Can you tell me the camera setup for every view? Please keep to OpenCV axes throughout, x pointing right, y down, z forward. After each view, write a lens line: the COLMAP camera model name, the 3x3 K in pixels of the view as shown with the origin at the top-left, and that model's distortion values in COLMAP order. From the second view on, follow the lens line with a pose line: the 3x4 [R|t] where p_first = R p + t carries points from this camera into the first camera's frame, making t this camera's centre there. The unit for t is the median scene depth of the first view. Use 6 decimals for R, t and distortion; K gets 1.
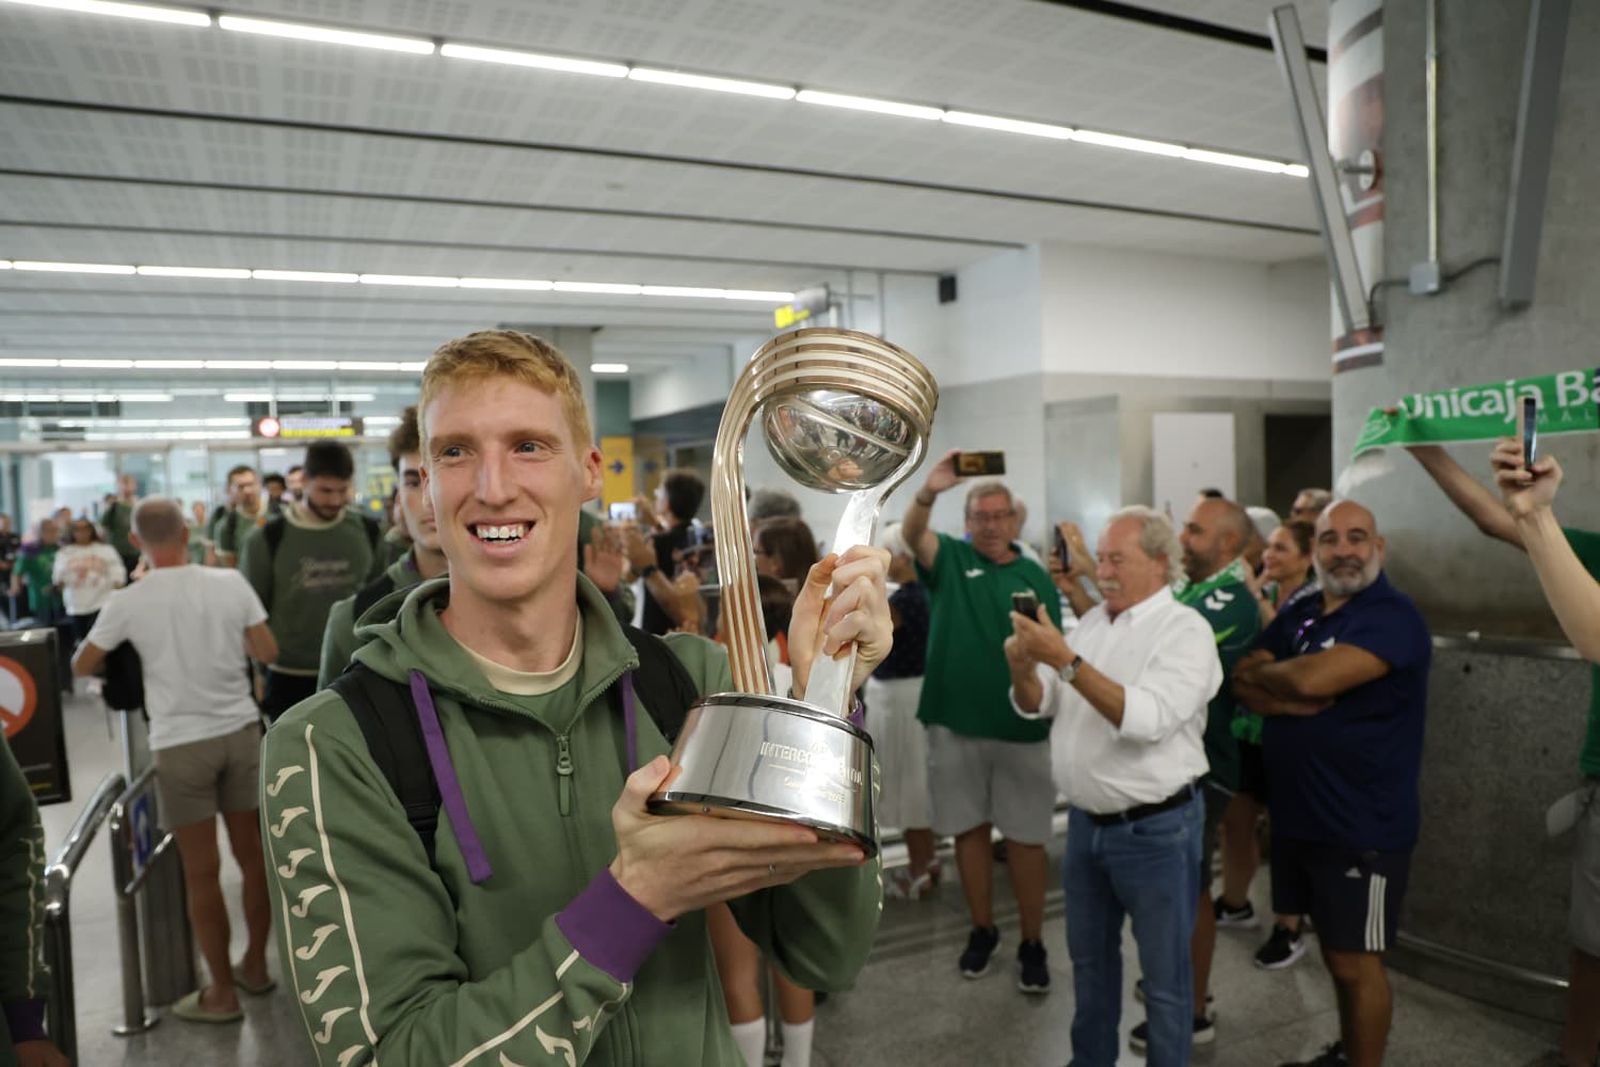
lens RADIAL K [[1079.2, 0, 808.2], [0, 1079.2, 528.7], [0, 0, 1]] dist [-0.085251, 0.042235]
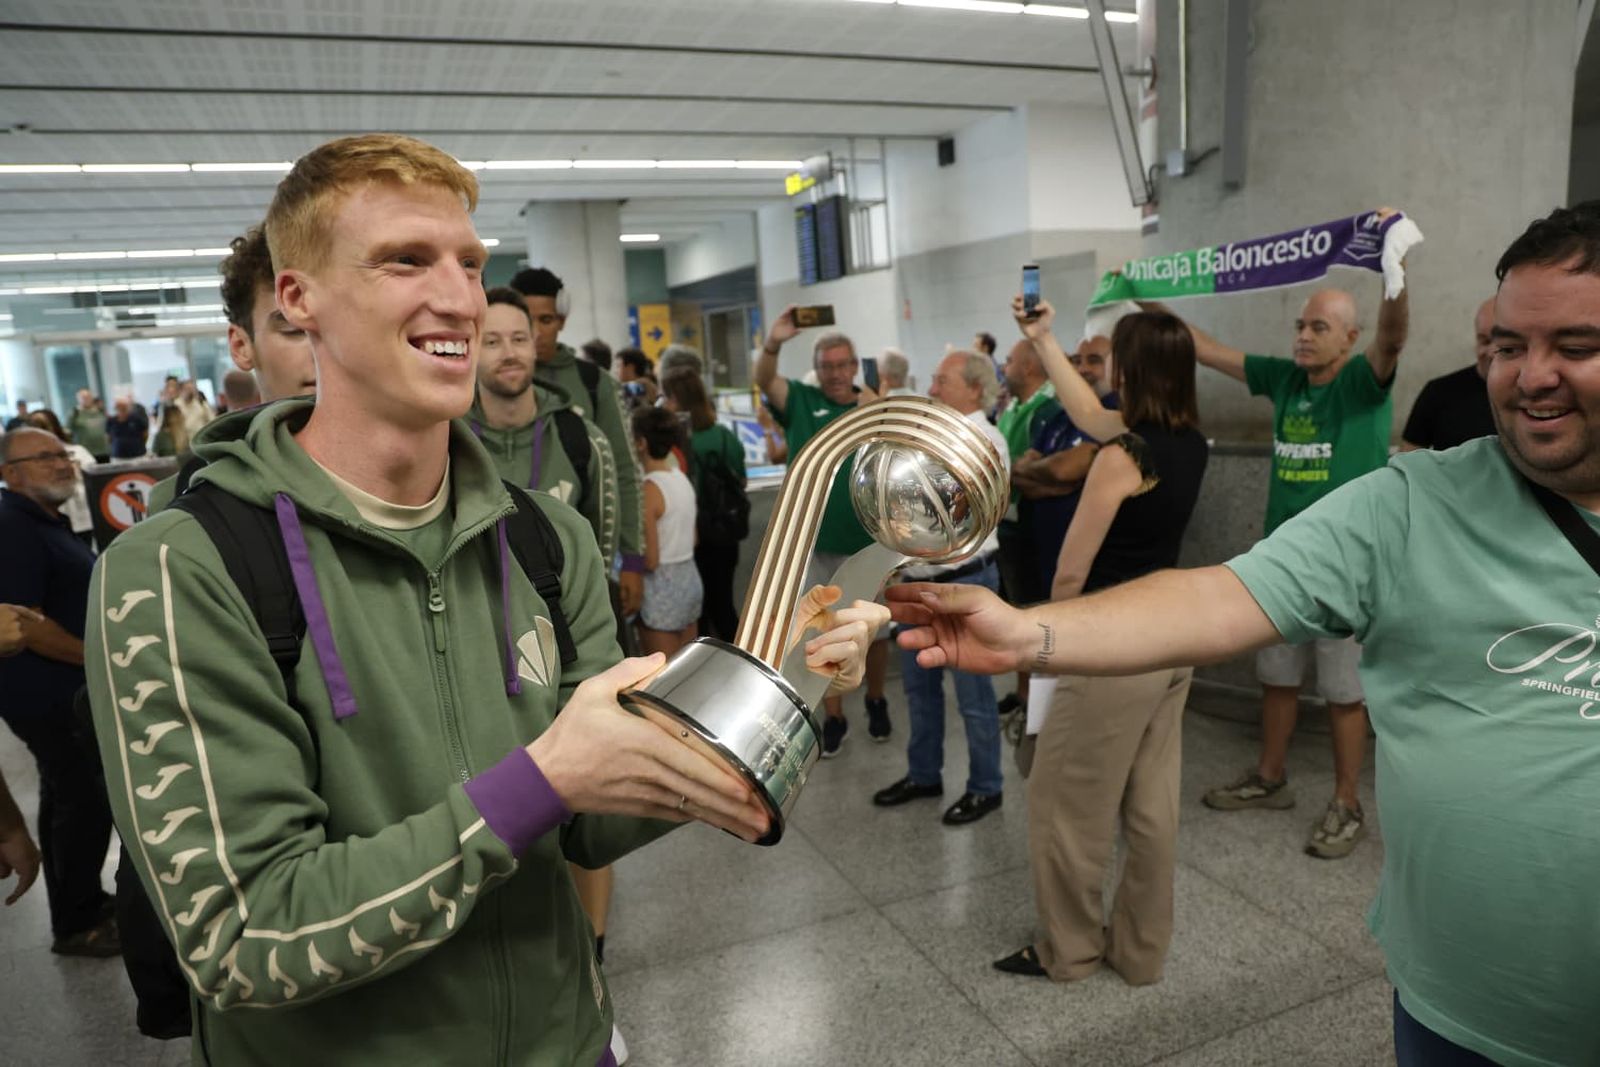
lens RADIAL K [[1079.2, 0, 801.5], [0, 1079.2, 533.3], [0, 0, 1]] dist [-0.085251, 0.042235]
pose [[0.997830, -0.019539, -0.062875, 0.047237], [0.027635, 0.991051, 0.130592, 0.004471], [0.059761, -0.132046, 0.989441, -0.080036]]
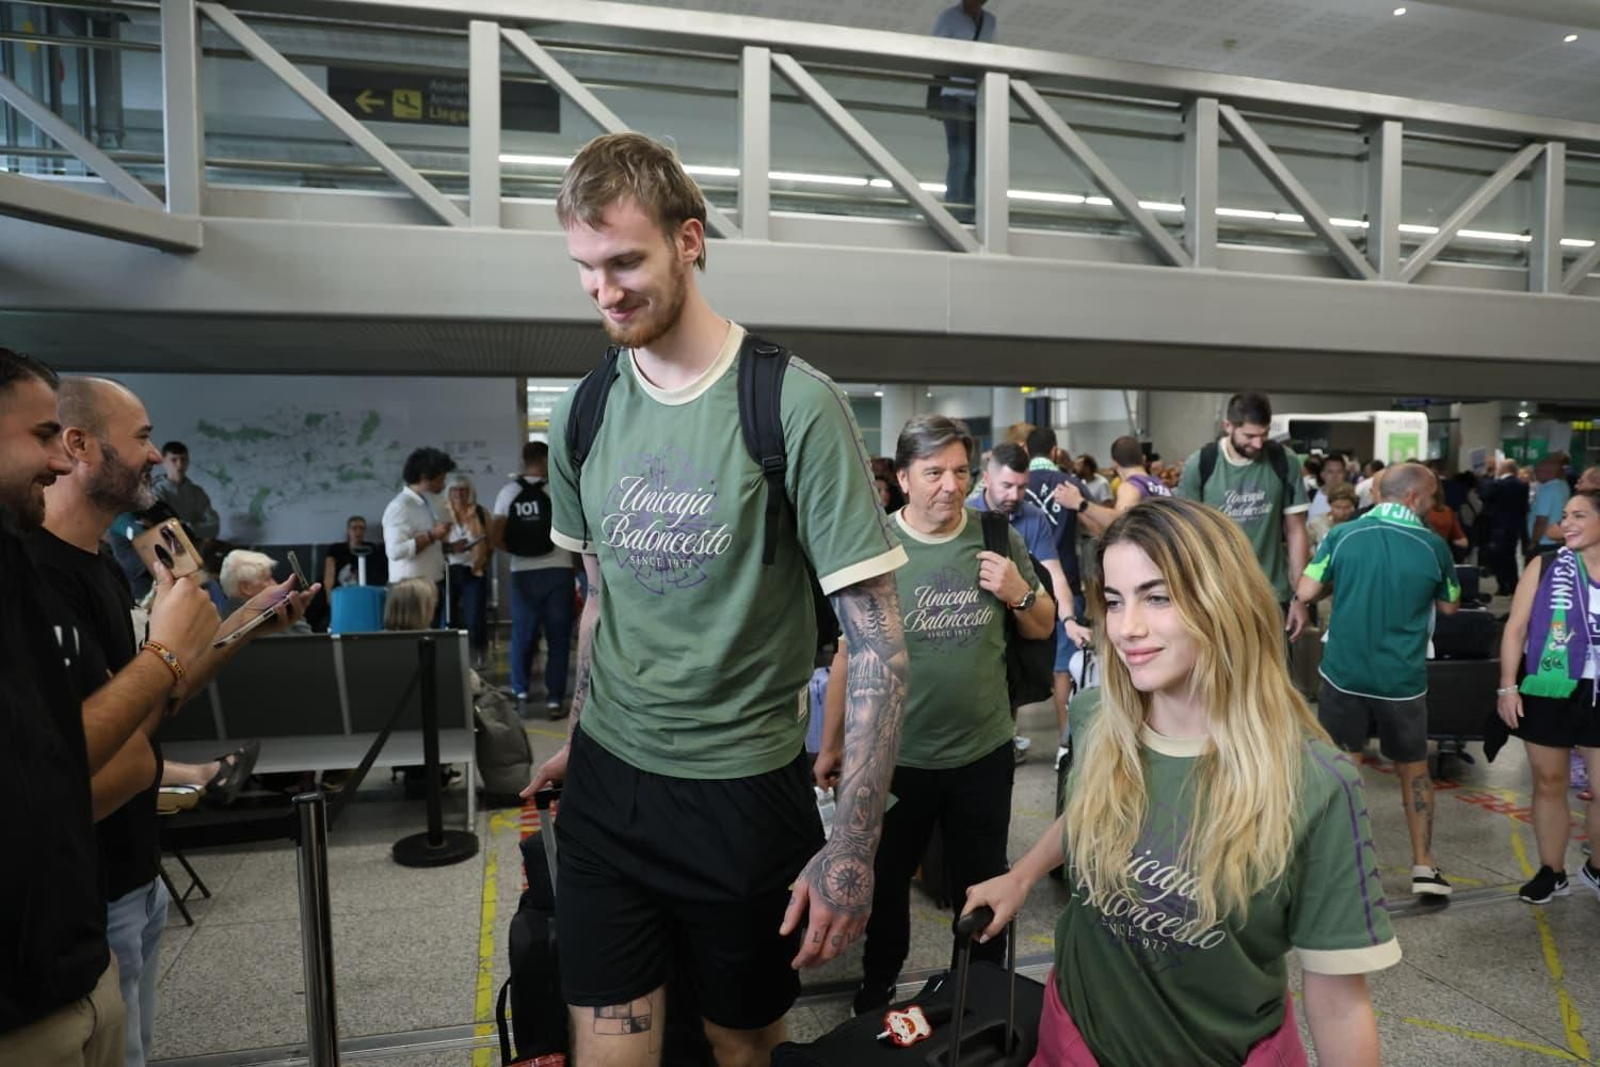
lens RADIAL K [[1079.2, 0, 797.4], [0, 1079.2, 541.7], [0, 0, 1]] dist [-0.085251, 0.042235]
pose [[0.980446, 0.043193, -0.191991, -0.048890], [-0.036216, 0.998555, 0.039701, 0.066857], [0.193429, -0.031971, 0.980593, -1.496788]]
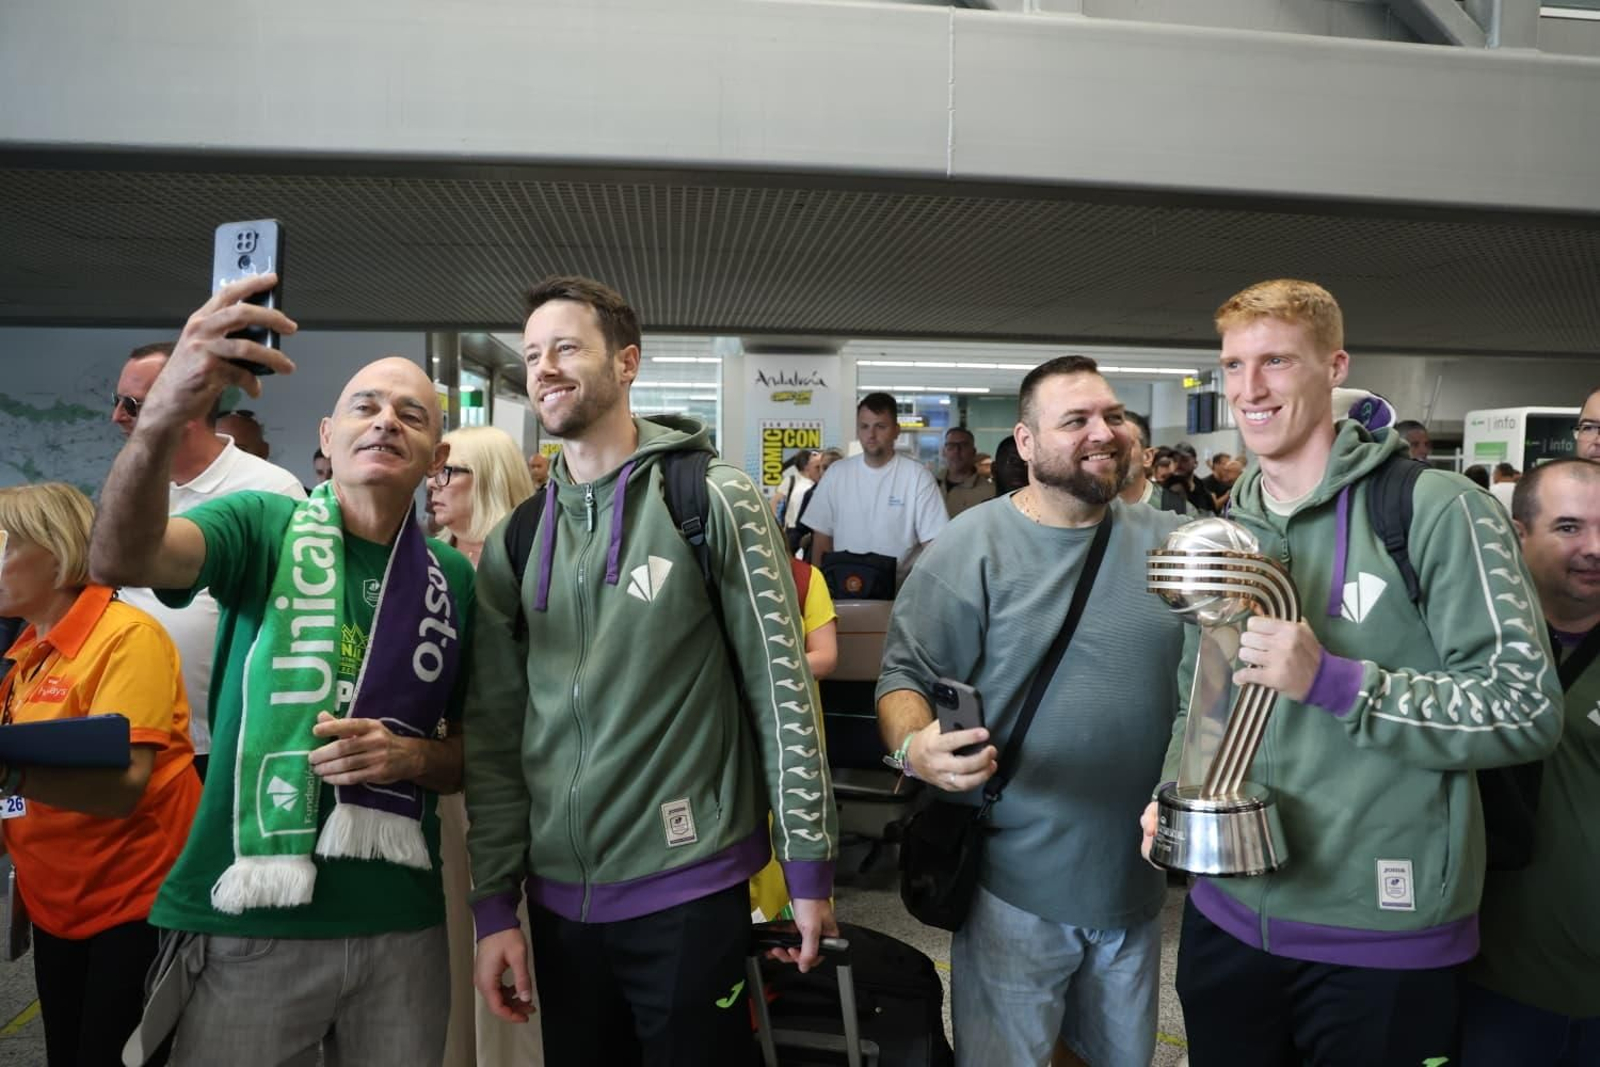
lens RADIAL K [[1079.2, 0, 792.6], [0, 1079.2, 542.5], [0, 0, 1]] dist [-0.085251, 0.042235]
pose [[0.940685, 0.059732, -0.333982, -0.036967], [-0.047851, 0.997898, 0.043697, 0.061201], [0.335890, -0.025124, 0.941566, -1.269973]]
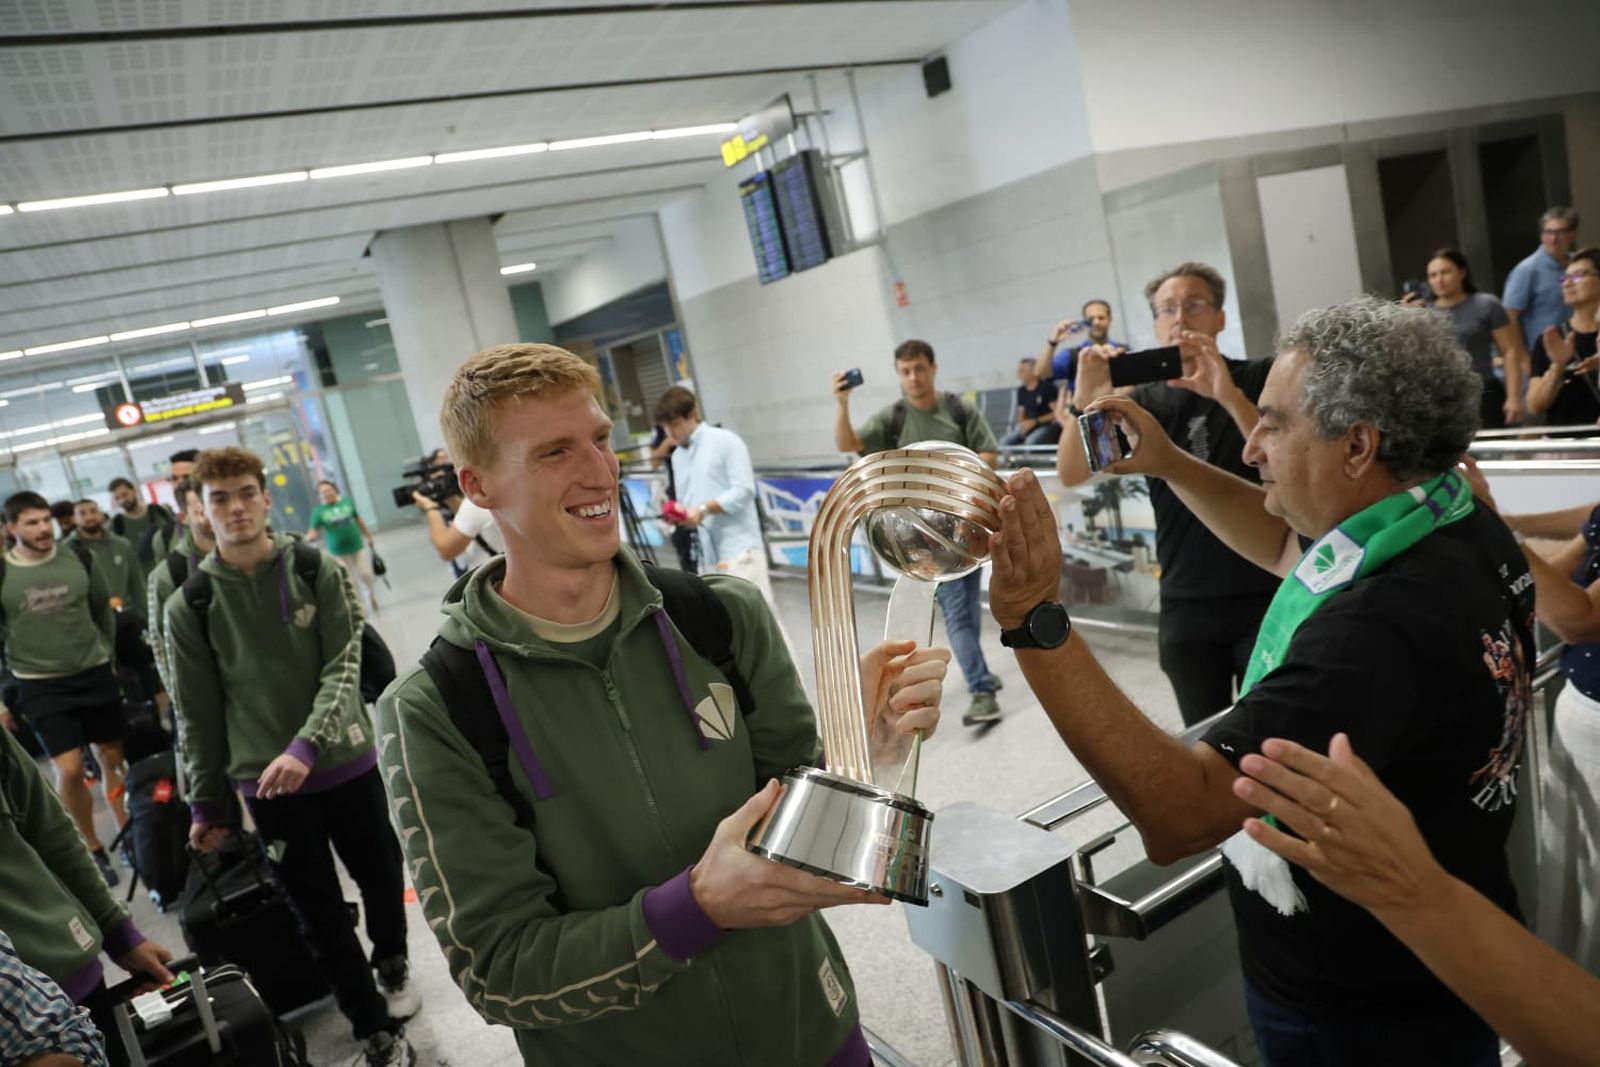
lens RADIAL K [[1079.2, 0, 824.3], [0, 1079.2, 540.1], [0, 0, 1]] dist [-0.085251, 0.042235]
pose [[0.979084, -0.194172, 0.060760, -0.063429], [0.184961, 0.973872, 0.131767, -0.009691], [-0.084758, -0.117773, 0.989417, 0.194843]]
